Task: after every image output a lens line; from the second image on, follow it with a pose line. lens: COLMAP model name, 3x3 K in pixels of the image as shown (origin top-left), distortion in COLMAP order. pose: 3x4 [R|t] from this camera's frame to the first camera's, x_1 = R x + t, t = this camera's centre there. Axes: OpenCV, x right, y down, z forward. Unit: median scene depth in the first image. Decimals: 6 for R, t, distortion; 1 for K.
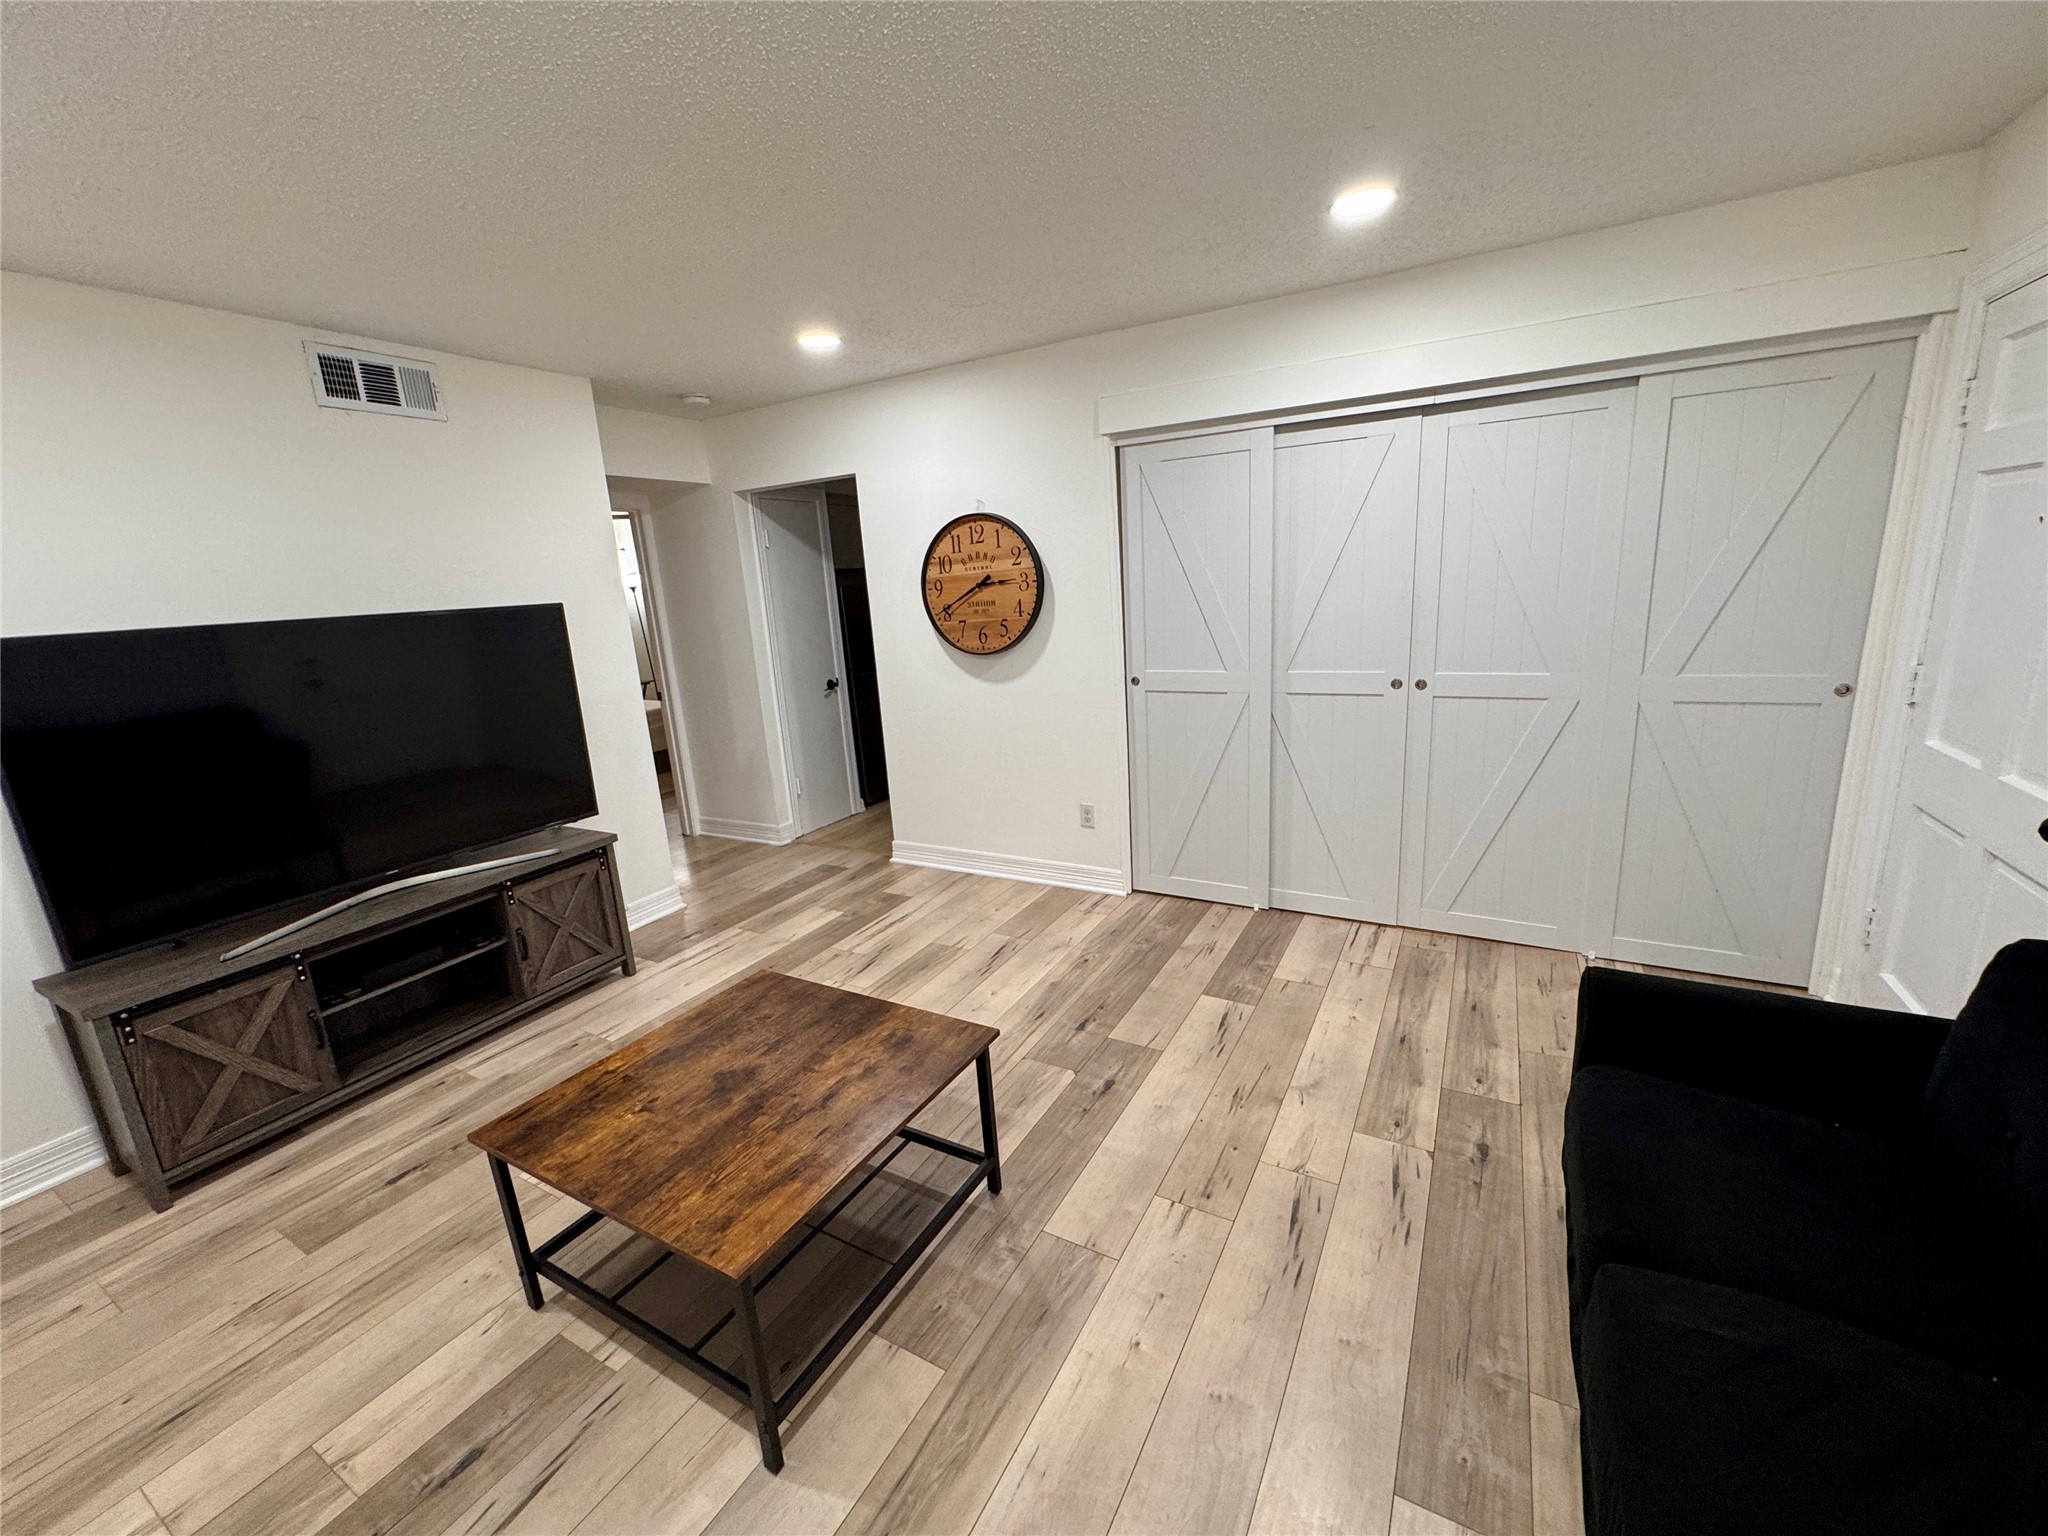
lens RADIAL K [[818.9, 0, 1021.4], [0, 818.9, 771.5], [0, 0, 1]] dist [-0.002766, 0.000606]
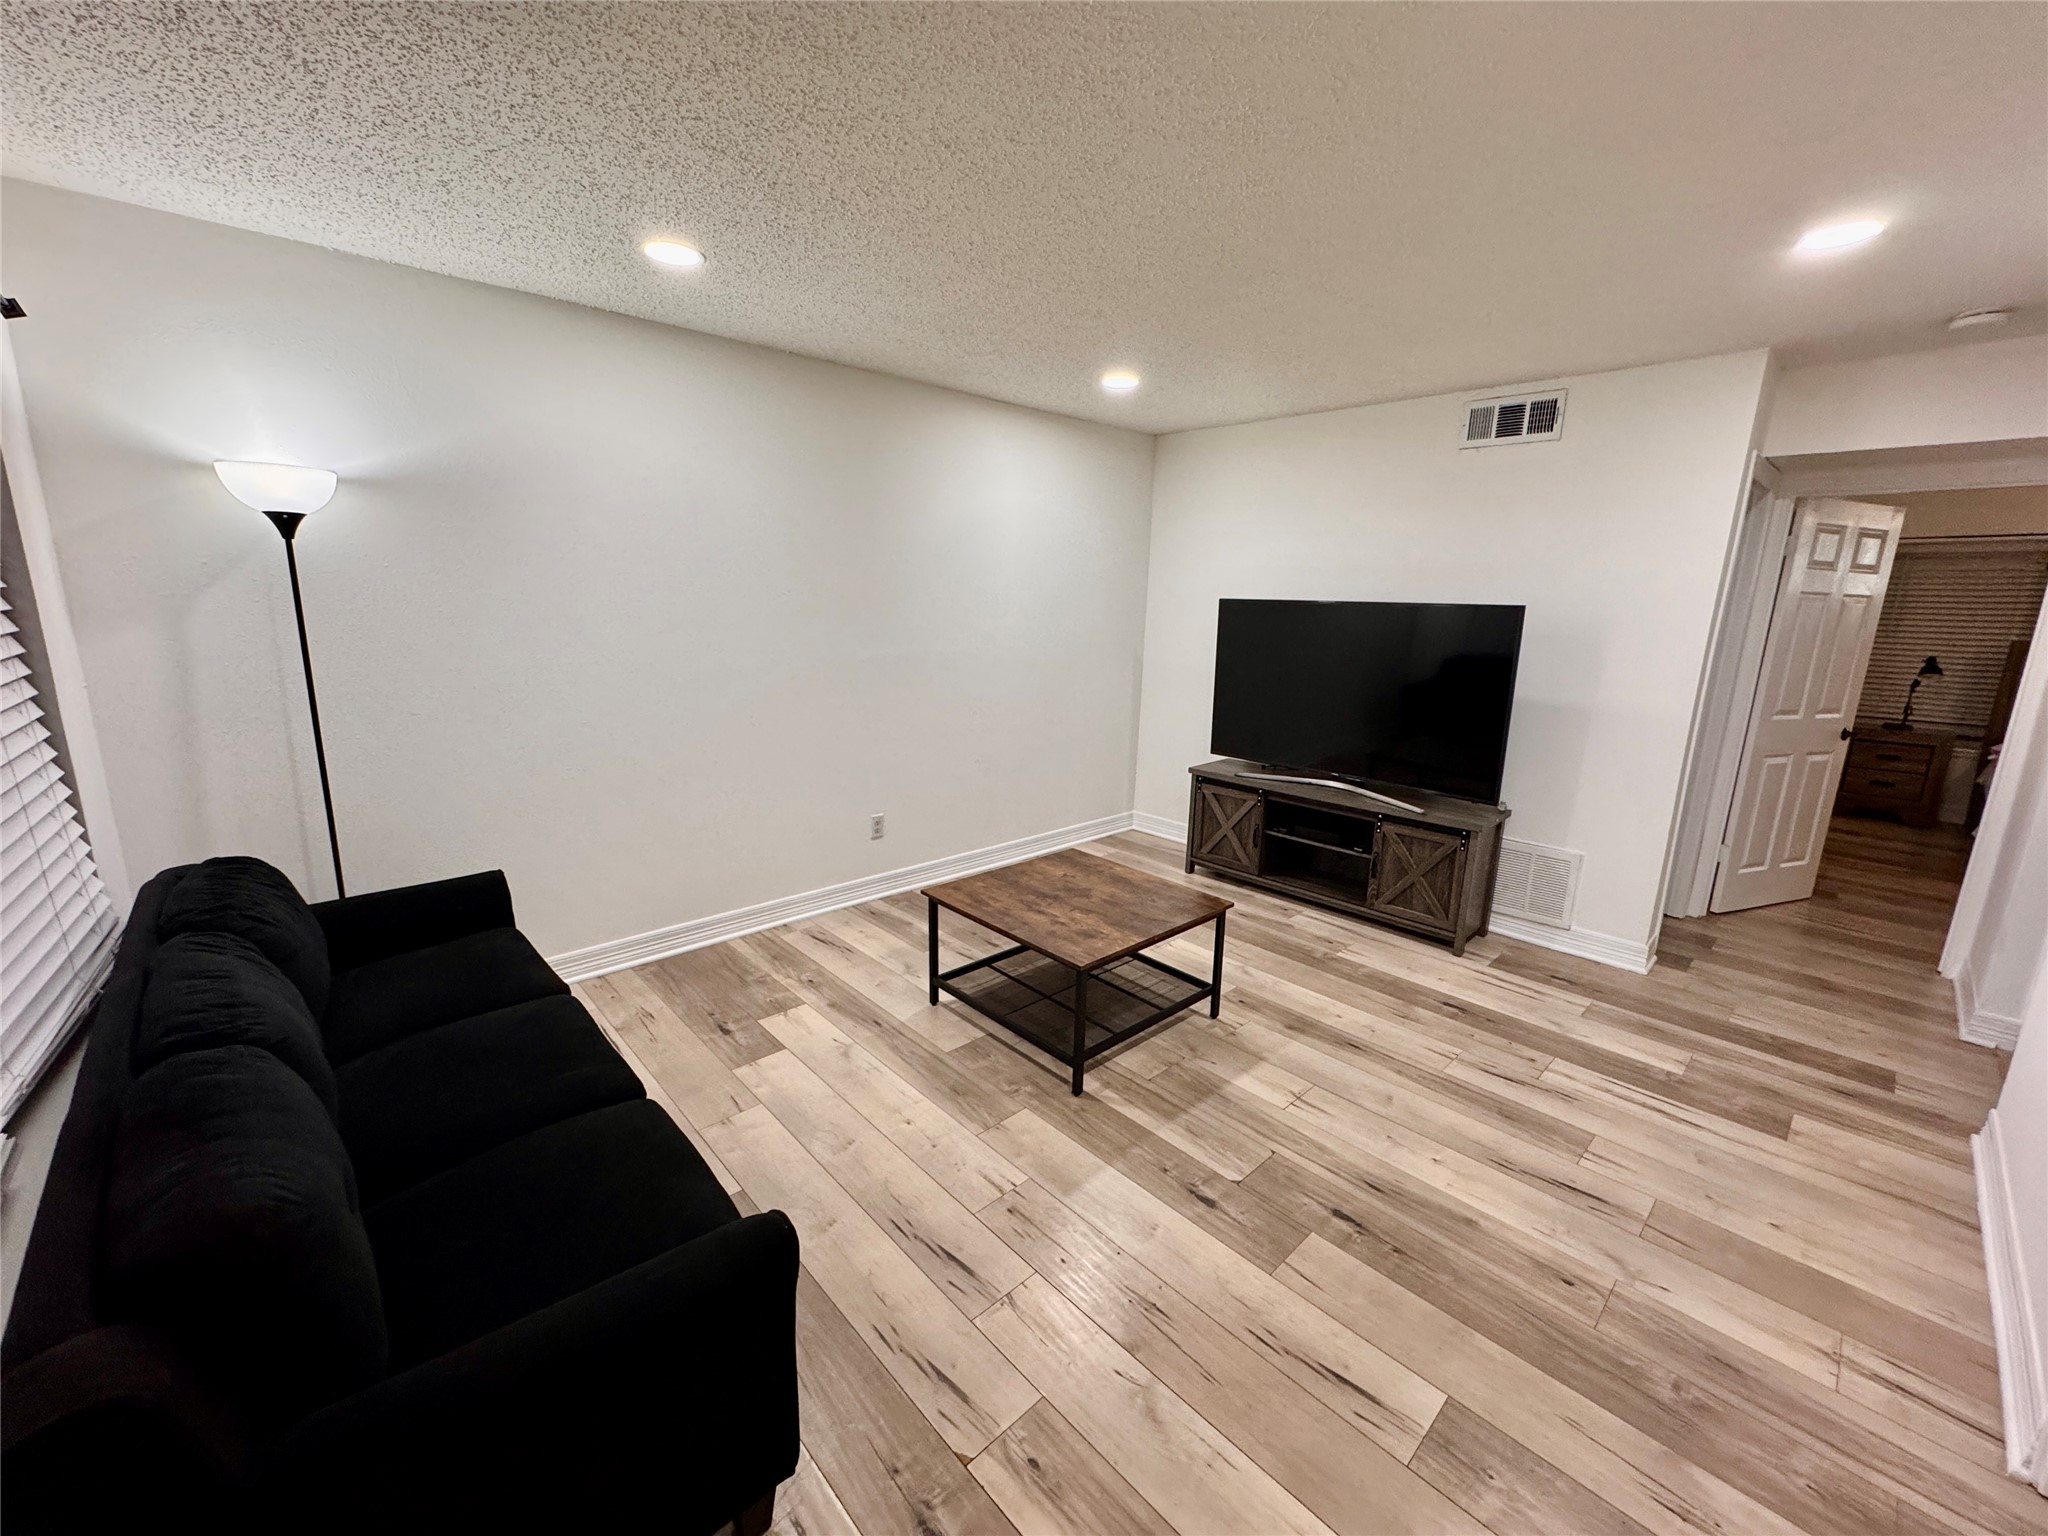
lens RADIAL K [[818.6, 0, 1021.8], [0, 818.6, 771.2], [0, 0, 1]] dist [-0.002400, 0.000119]
pose [[-0.302085, 0.258709, -0.917504, 0.692292], [-0.223802, 0.916323, 0.332062, -0.224689], [0.926638, 0.305650, -0.218907, 0.722309]]
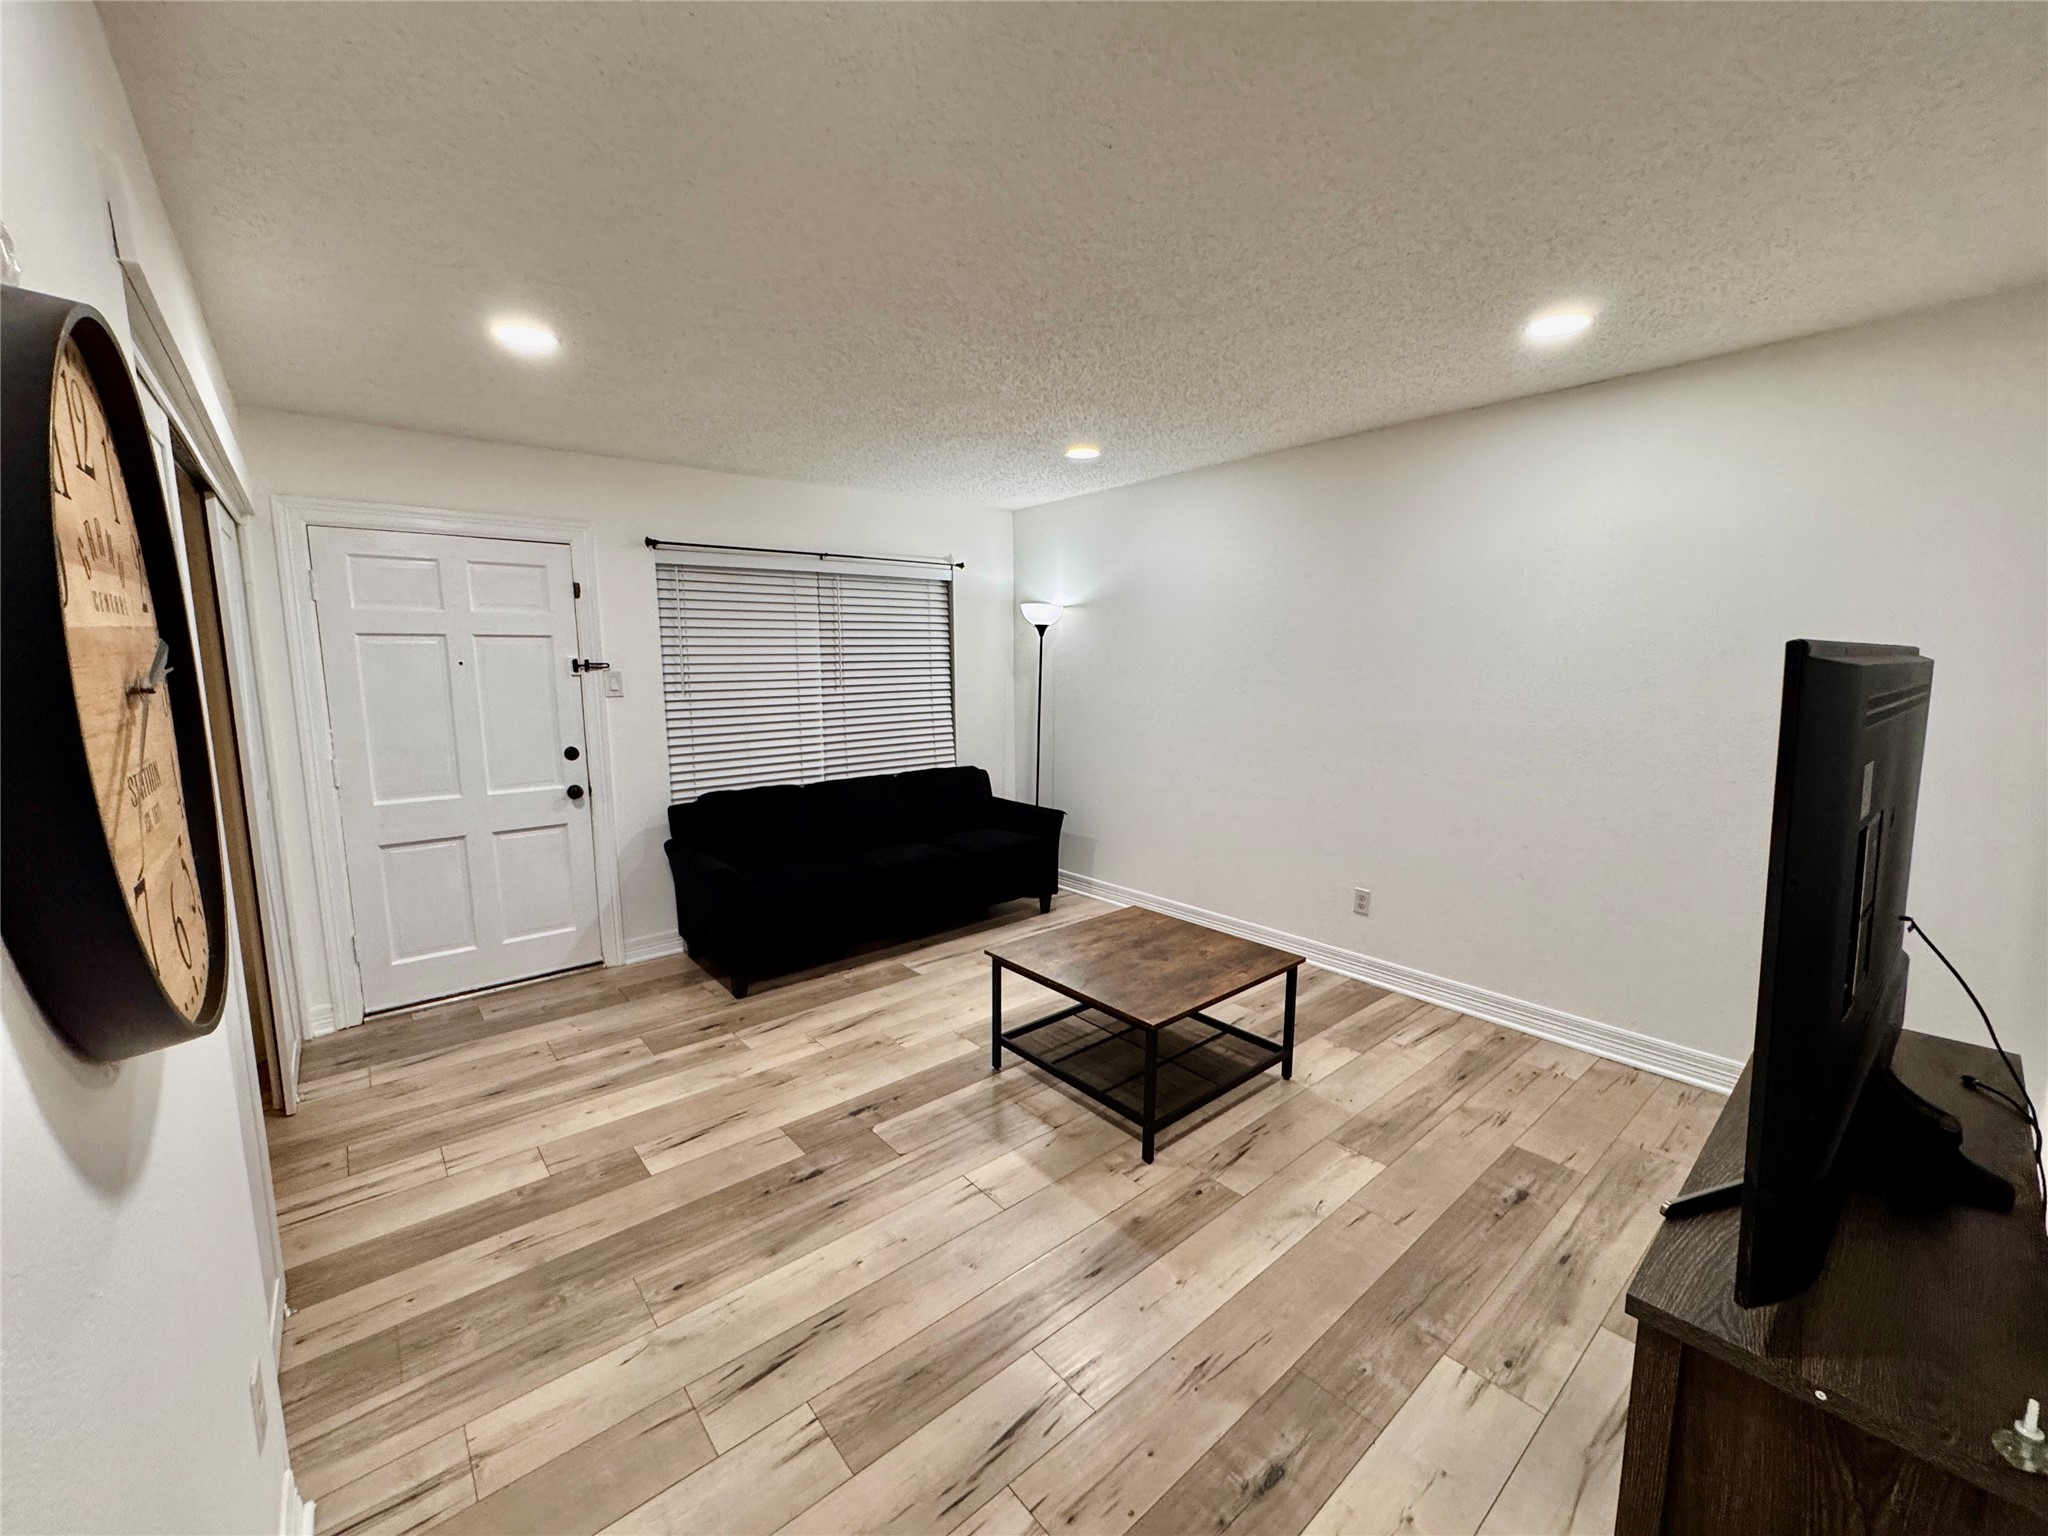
lens RADIAL K [[818.9, 0, 1021.4], [0, 818.9, 771.5], [0, 0, 1]] dist [-0.002766, 0.000606]
pose [[-0.935557, 0.018632, 0.352683, -0.414612], [0.142444, 0.933689, 0.328533, -0.314955], [-0.323175, 0.357599, -0.876174, 1.438332]]
